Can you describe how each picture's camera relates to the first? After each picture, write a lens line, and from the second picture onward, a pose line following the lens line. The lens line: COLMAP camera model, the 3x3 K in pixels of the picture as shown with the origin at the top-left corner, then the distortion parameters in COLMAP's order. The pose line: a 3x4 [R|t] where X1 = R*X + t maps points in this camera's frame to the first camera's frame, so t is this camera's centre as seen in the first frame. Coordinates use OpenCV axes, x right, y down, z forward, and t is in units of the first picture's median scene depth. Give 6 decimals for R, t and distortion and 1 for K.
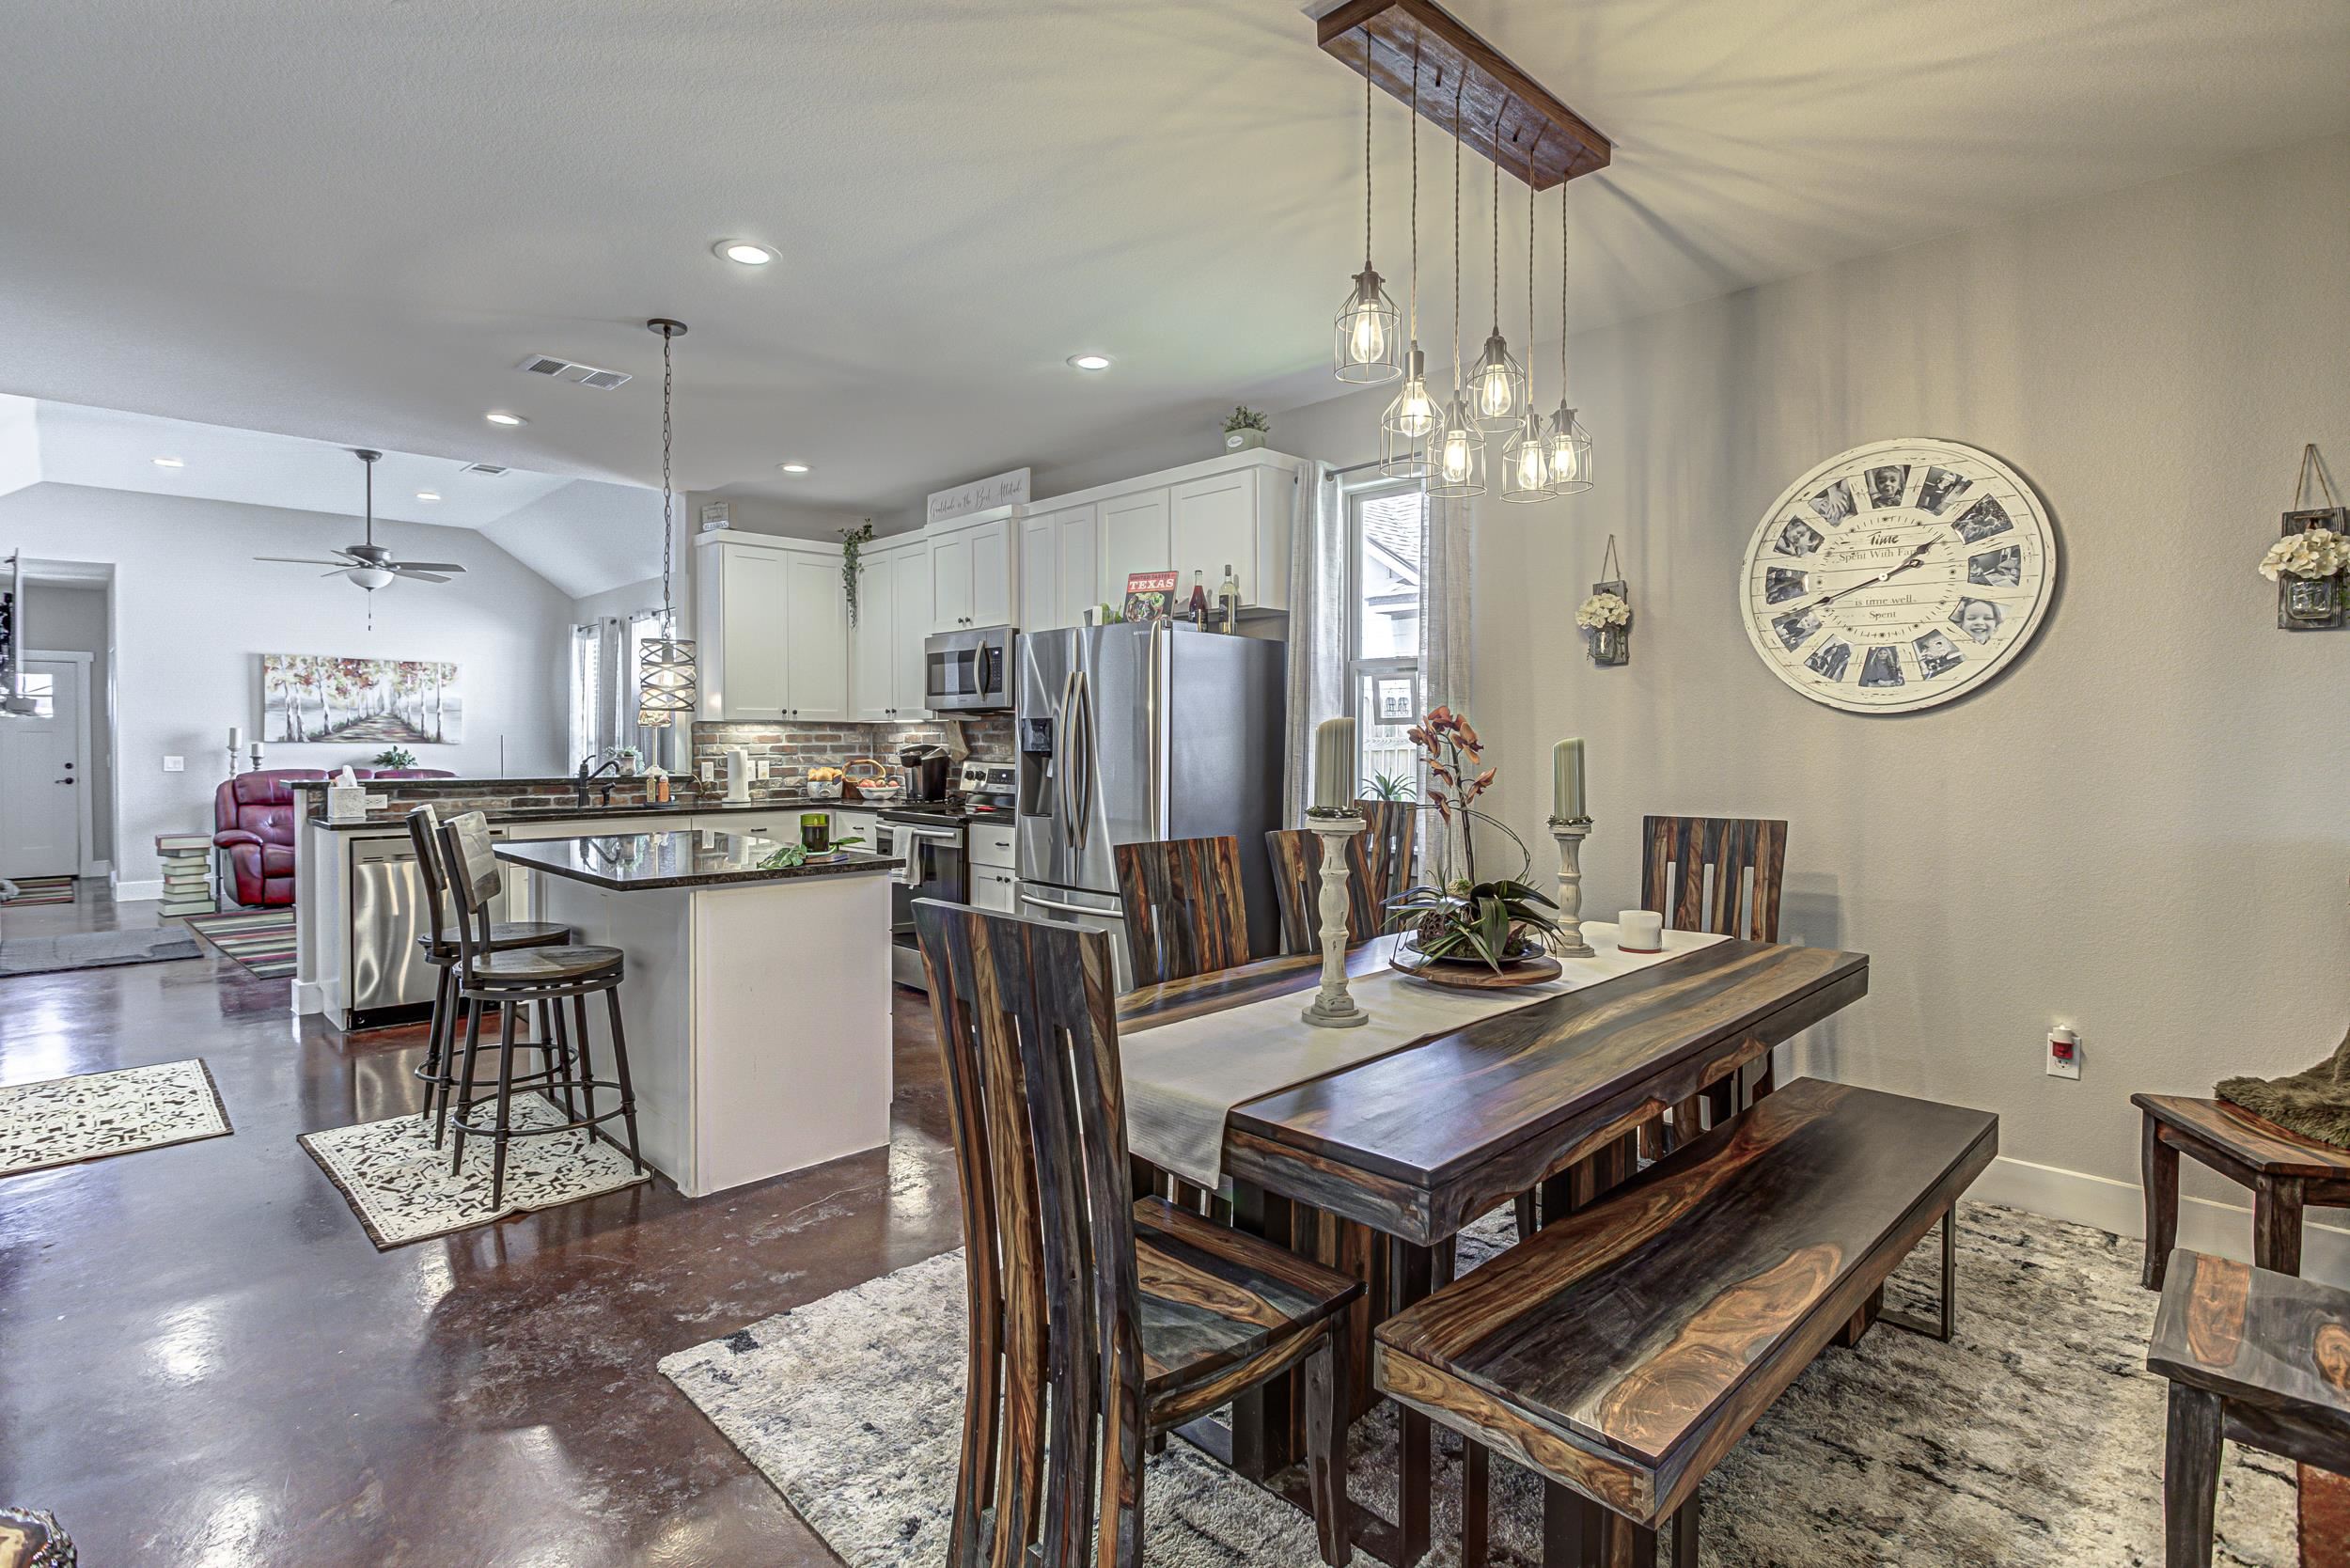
lens RADIAL K [[1145.8, 0, 1163.2], [0, 1145.8, 764.5], [0, 0, 1]] dist [-0.009247, 0.000214]
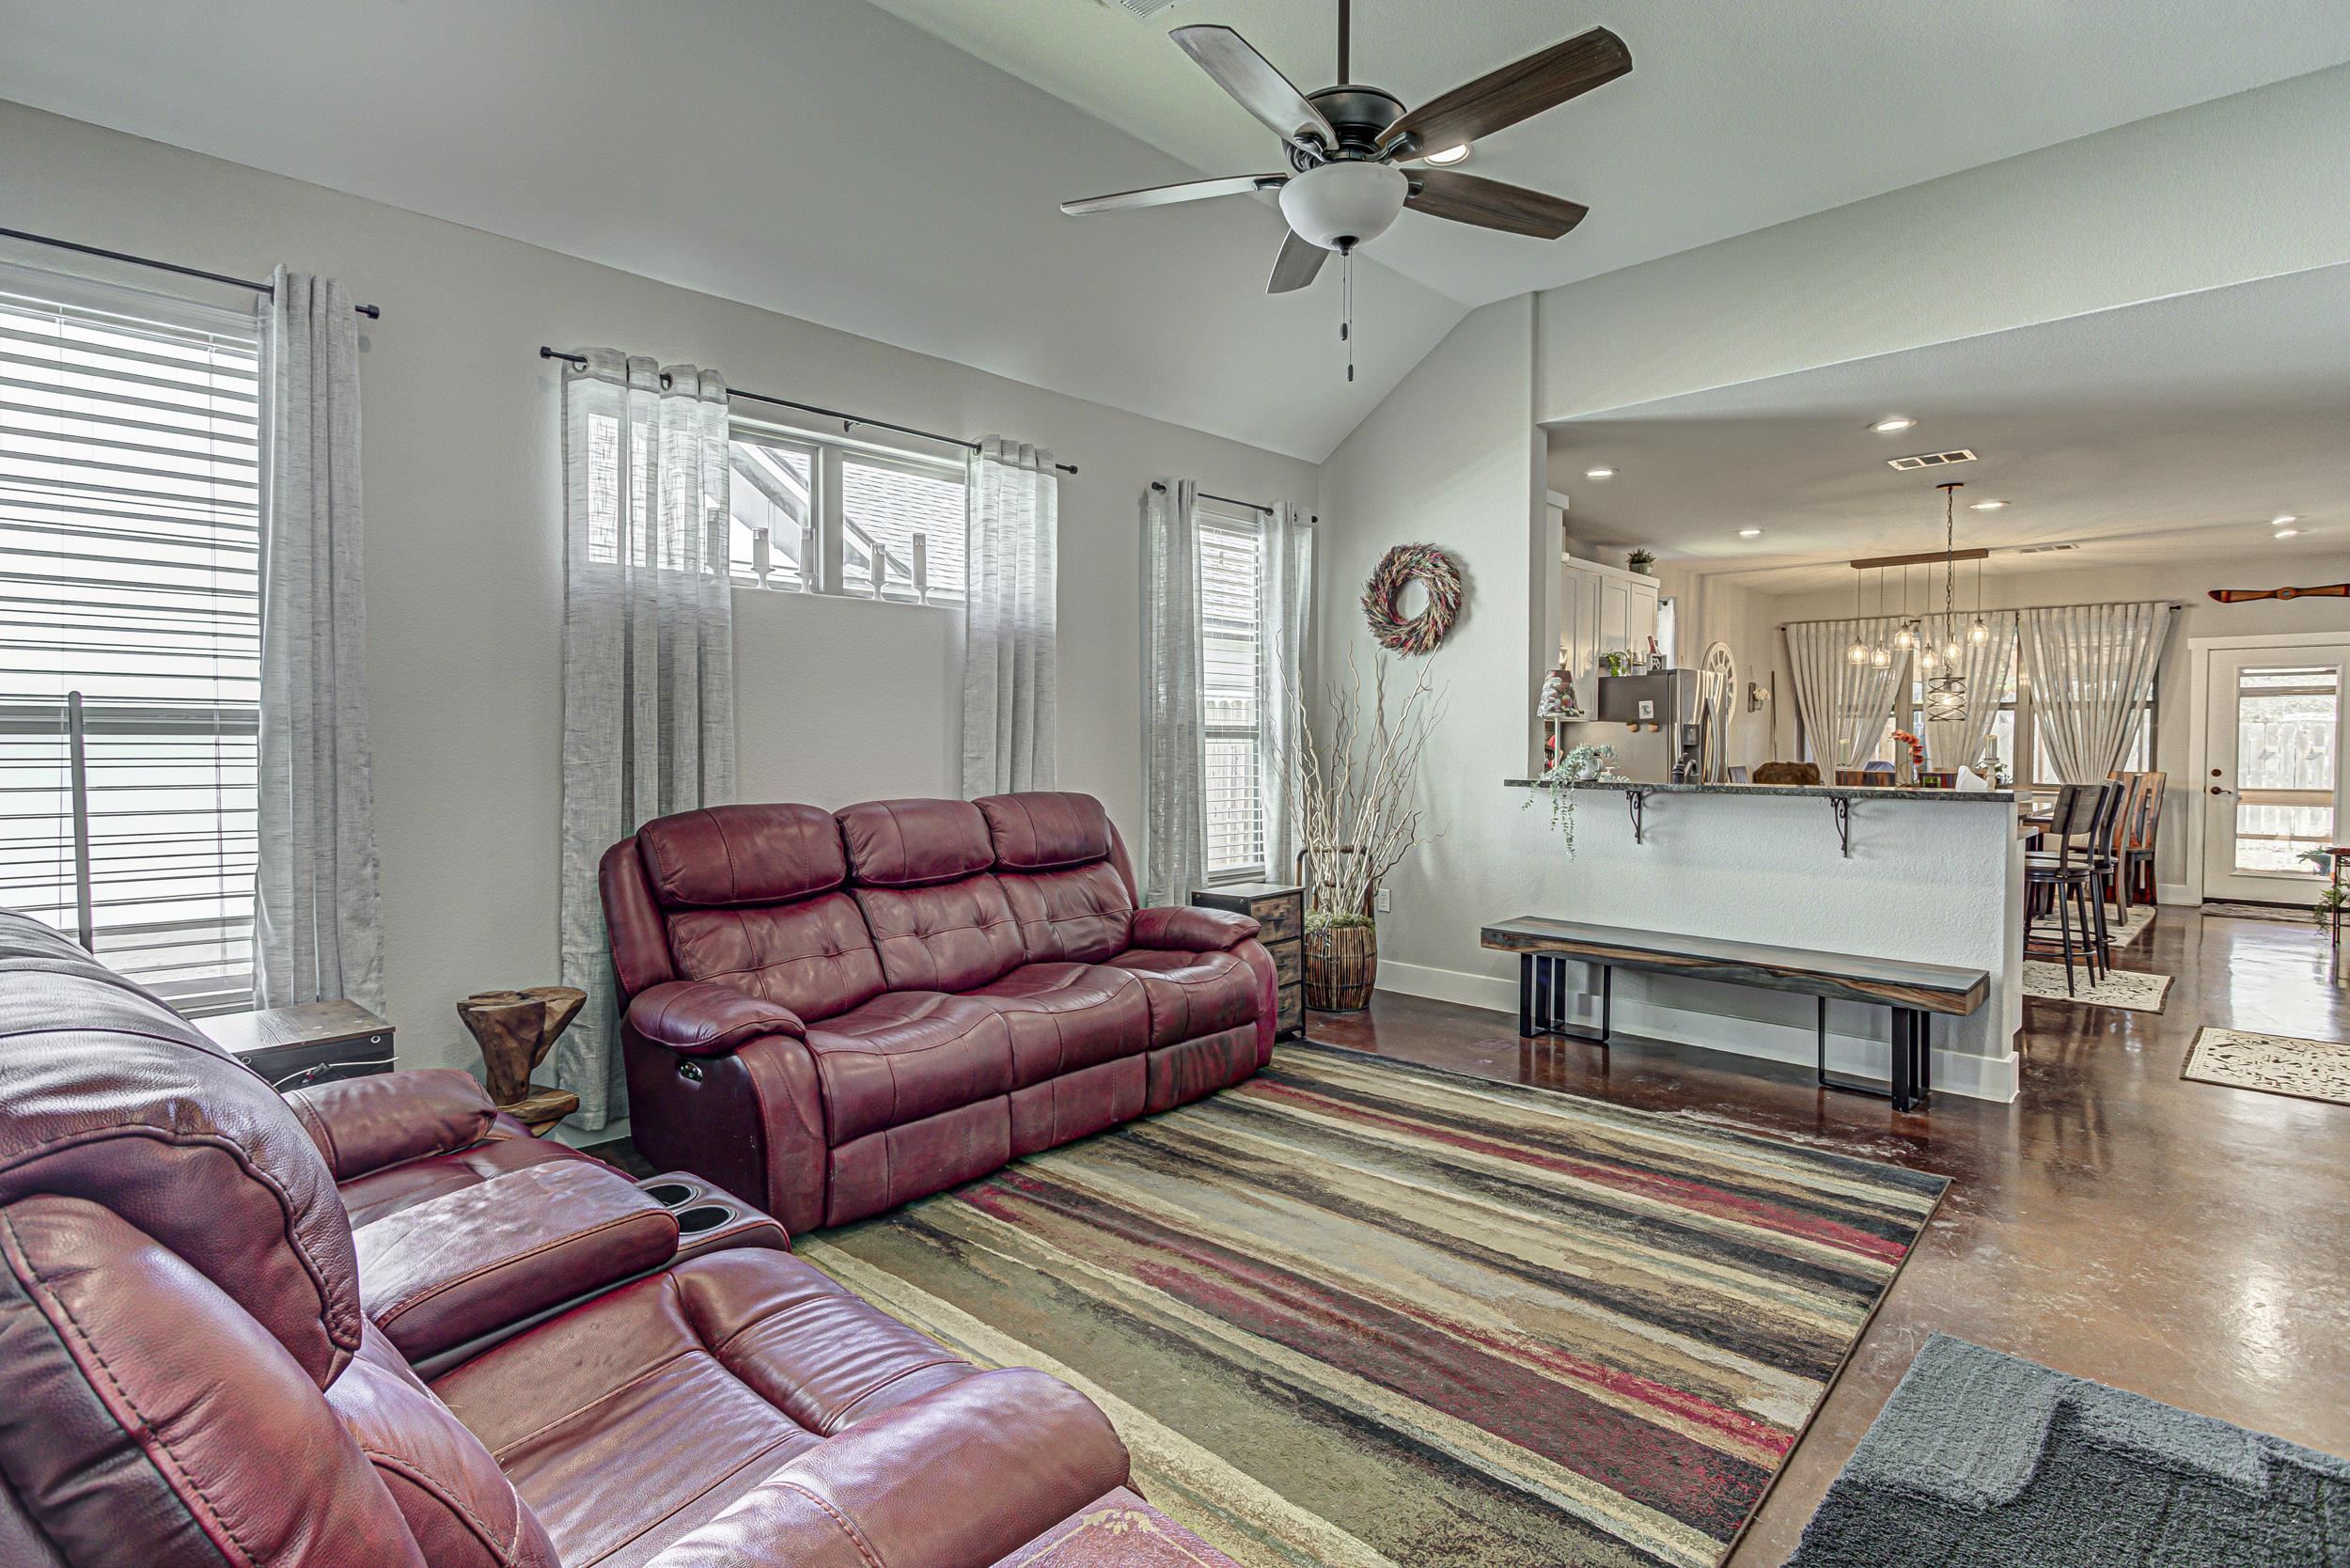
lens RADIAL K [[1188.6, 0, 1150.0], [0, 1188.6, 762.2], [0, 0, 1]] dist [0.012240, 0.000275]
pose [[-0.022798, -0.020122, 0.999538, -1.246872], [0.013237, 0.999704, 0.020428, -0.022565], [-0.999652, 0.013697, -0.022525, 1.279873]]
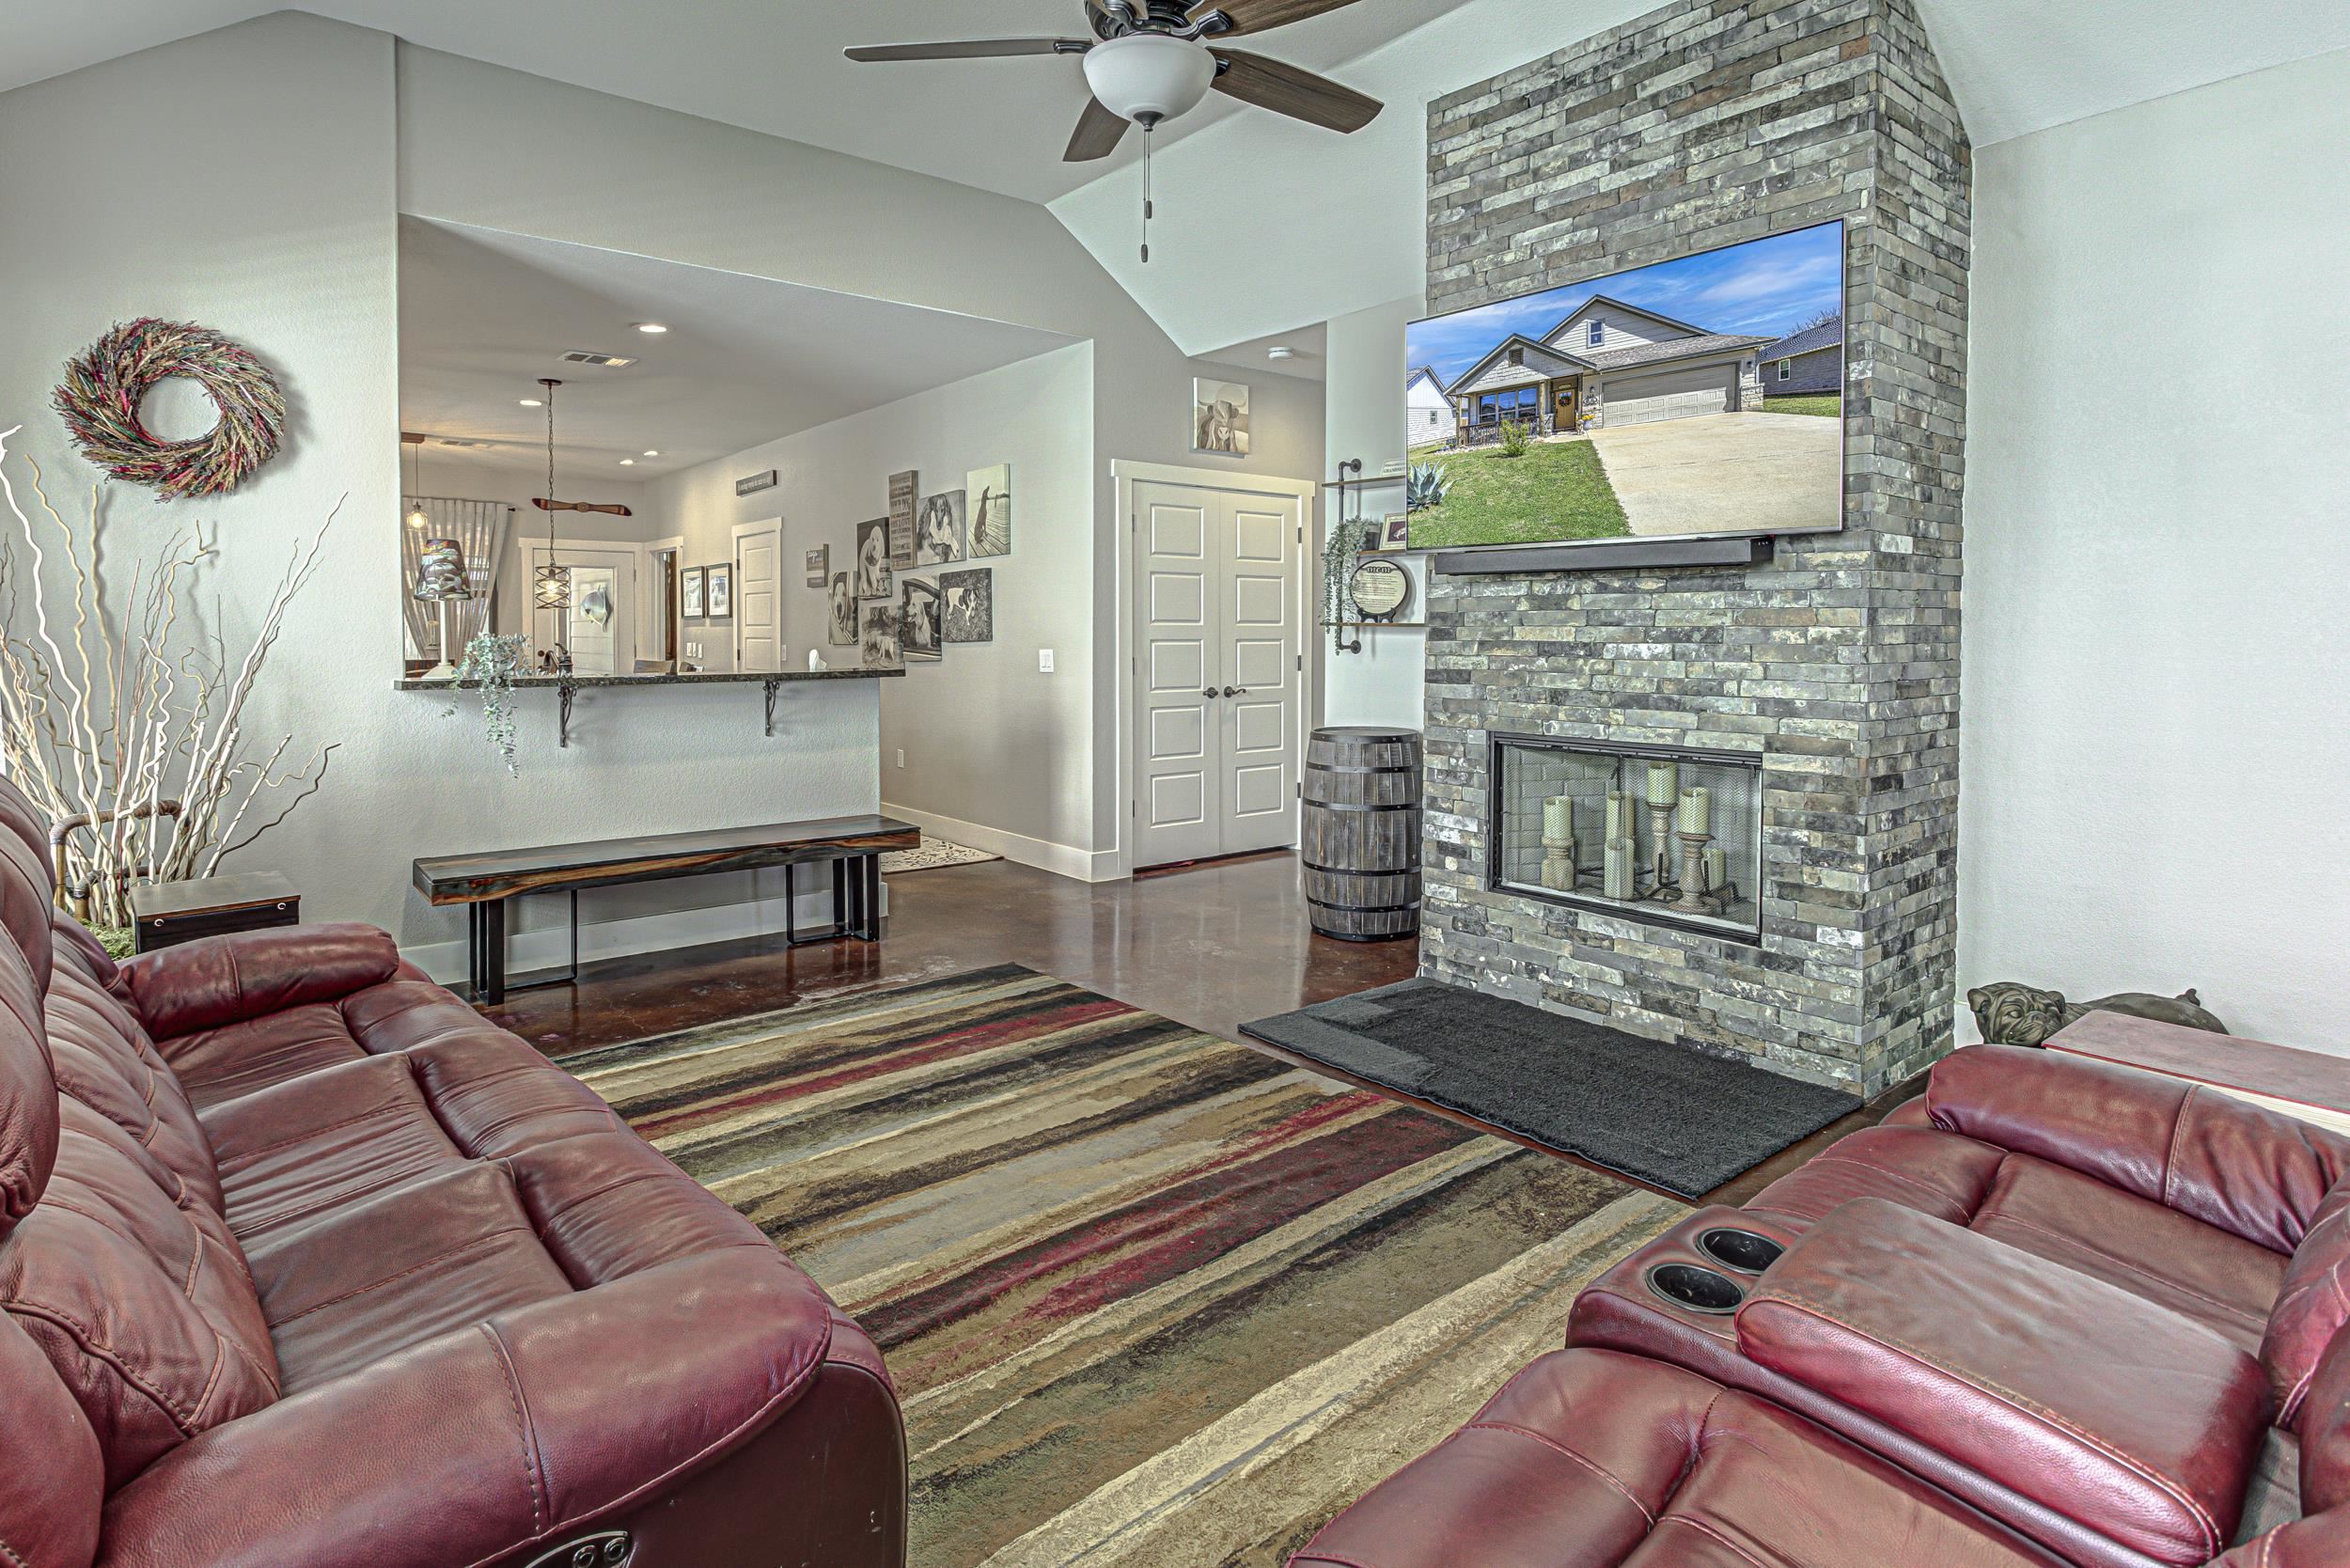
lens RADIAL K [[1223.8, 0, 1176.5], [0, 1223.8, 650.3], [0, 0, 1]] dist [-0.012326, 0.000444]
pose [[-0.996977, -0.003600, 0.077612, -0.881991], [-0.000878, 0.999384, 0.035072, -0.028763], [-0.077691, 0.034898, -0.996367, 1.607395]]
